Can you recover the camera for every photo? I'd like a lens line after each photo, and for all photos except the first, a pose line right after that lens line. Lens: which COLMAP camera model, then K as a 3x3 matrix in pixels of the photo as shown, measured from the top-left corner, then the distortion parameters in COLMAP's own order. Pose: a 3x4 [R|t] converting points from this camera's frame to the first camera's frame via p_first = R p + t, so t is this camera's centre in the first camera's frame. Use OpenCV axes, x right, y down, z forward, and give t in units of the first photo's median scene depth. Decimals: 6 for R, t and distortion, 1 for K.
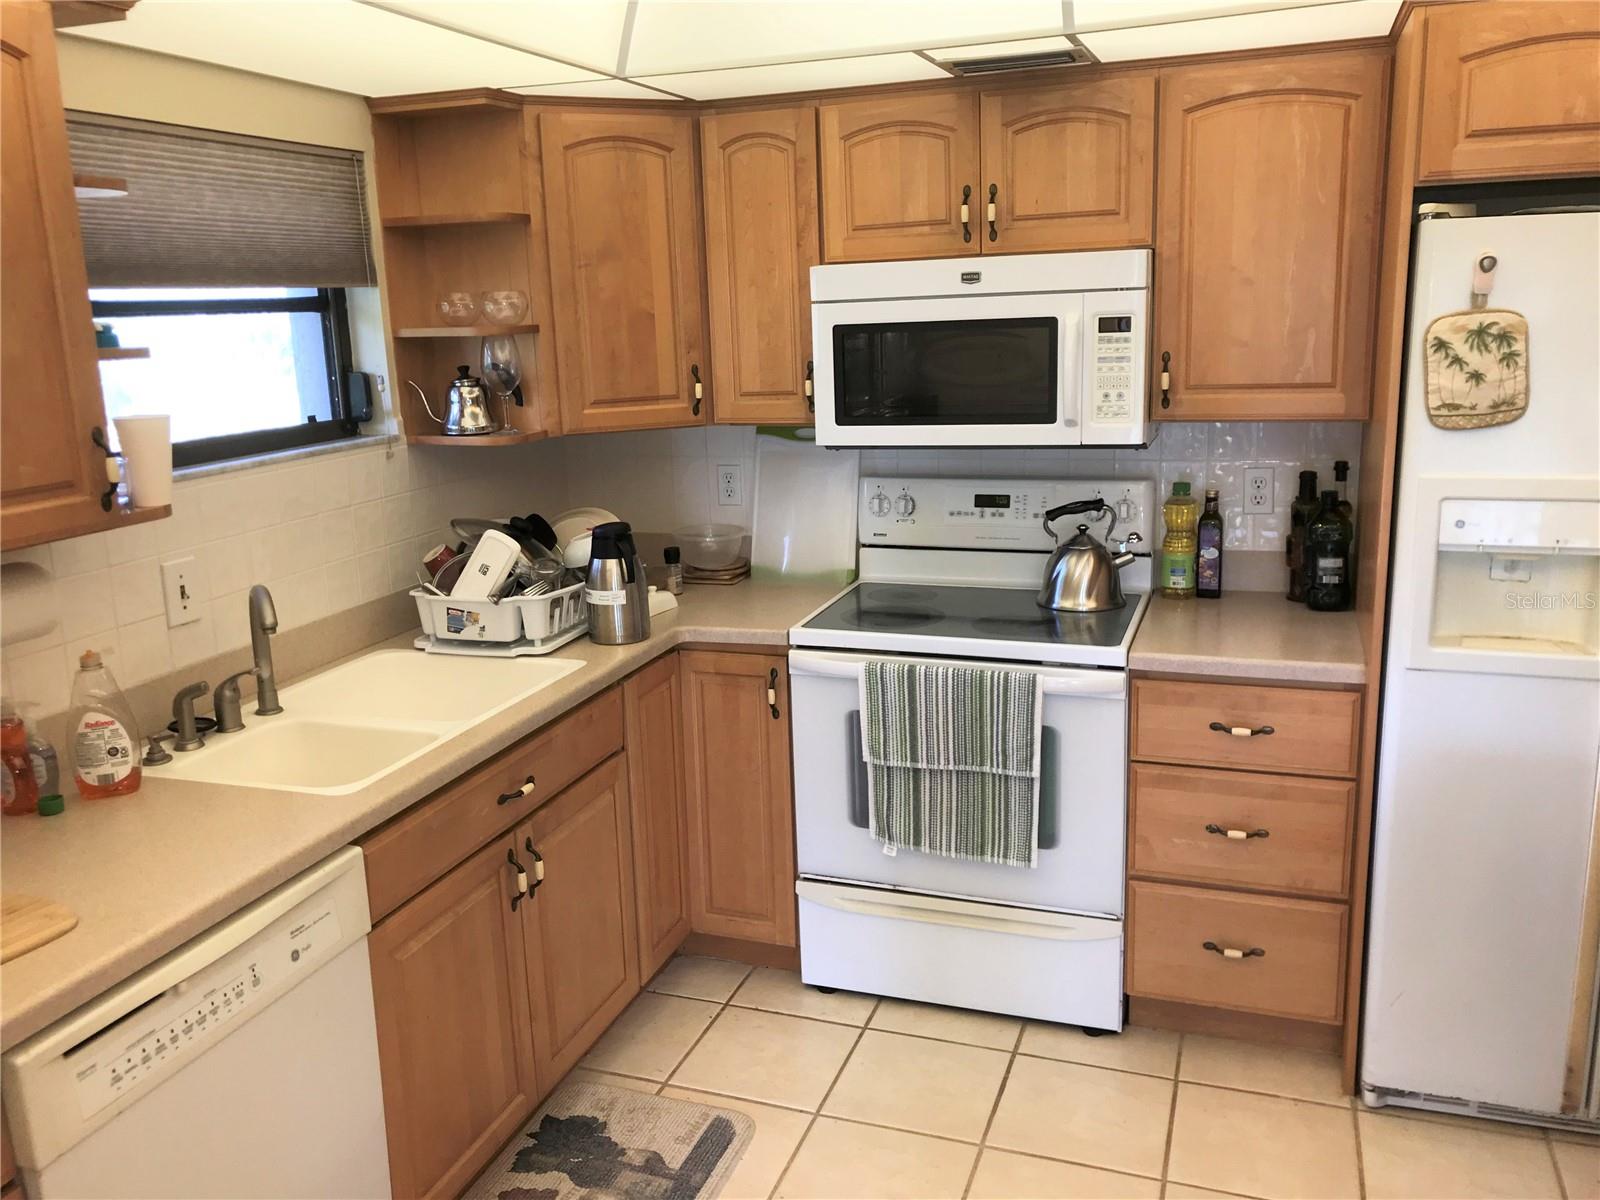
lens RADIAL K [[1303.7, 0, 788.7], [0, 1303.7, 598.0], [0, 0, 1]] dist [0.018298, -0.000889]
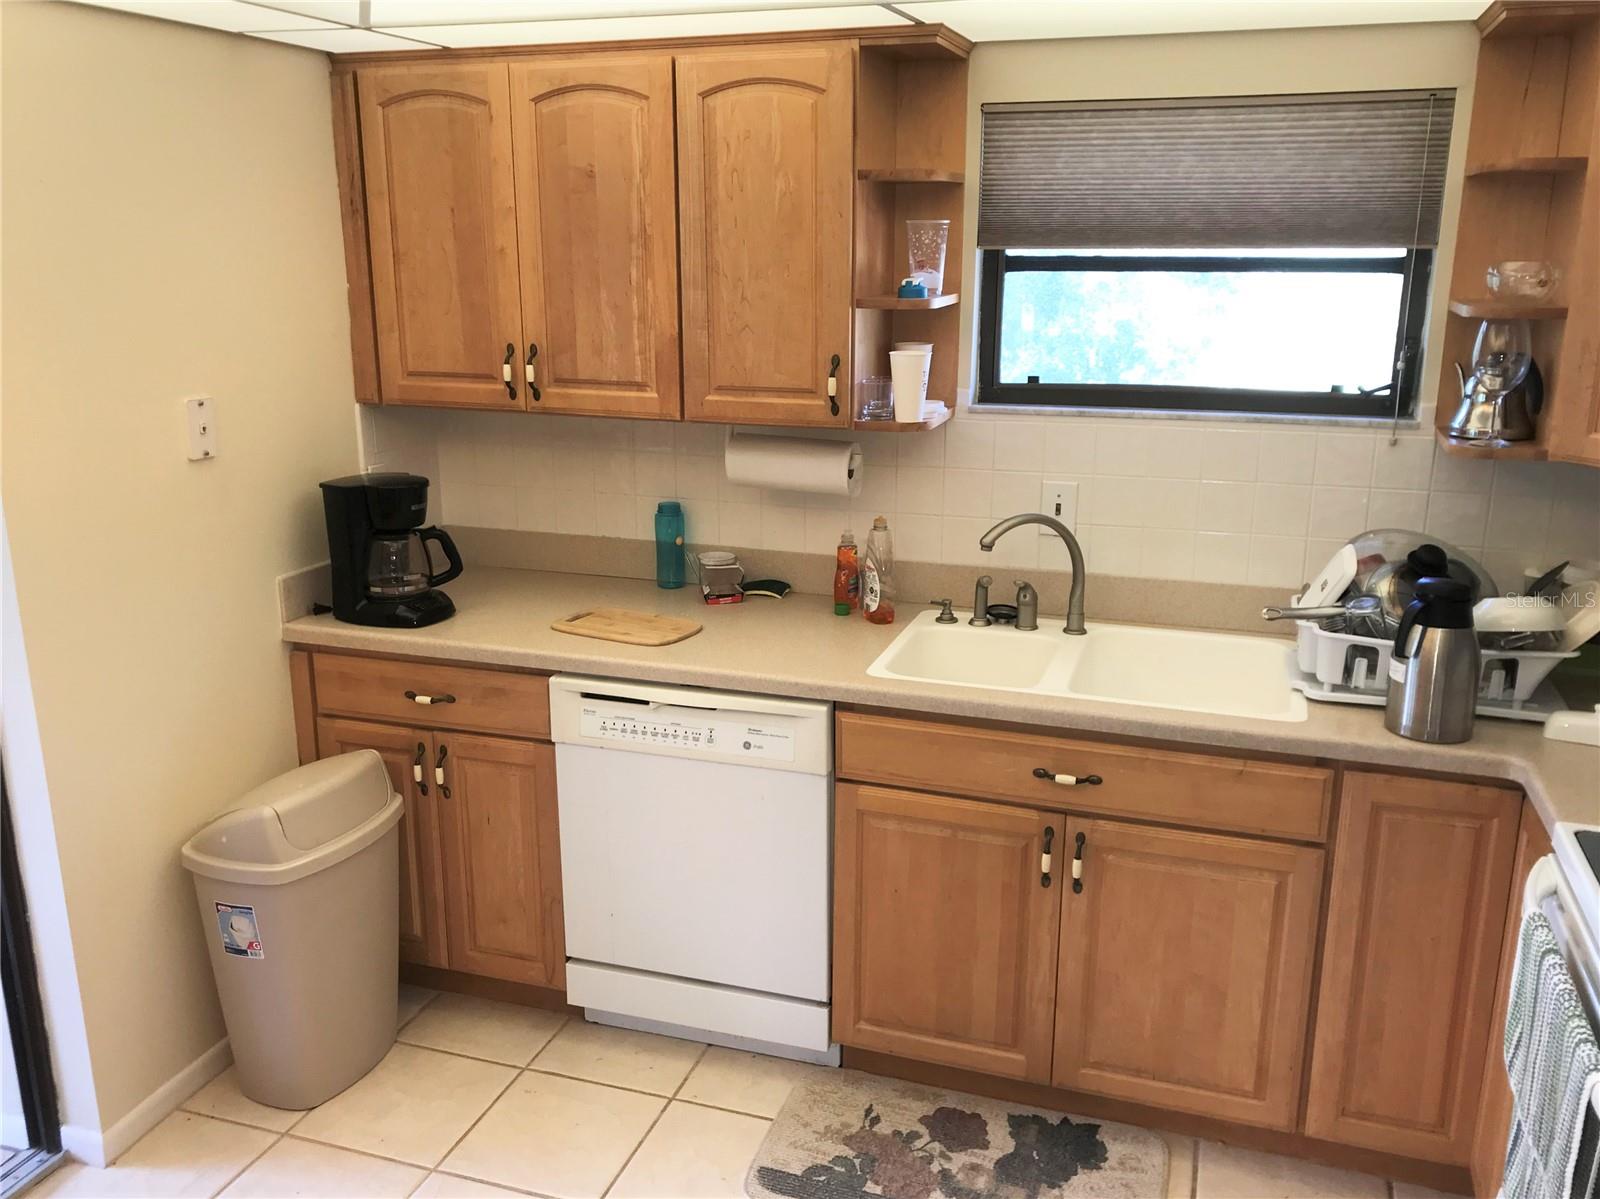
lens RADIAL K [[1377.4, 0, 797.9], [0, 1377.4, 624.1], [0, 0, 1]] dist [0.010284, 0.006687]
pose [[0.020657, 0.300441, -0.953577, 0.726474], [-0.229264, 0.929788, 0.287980, -0.206918], [0.973145, 0.212672, 0.088087, 0.670901]]
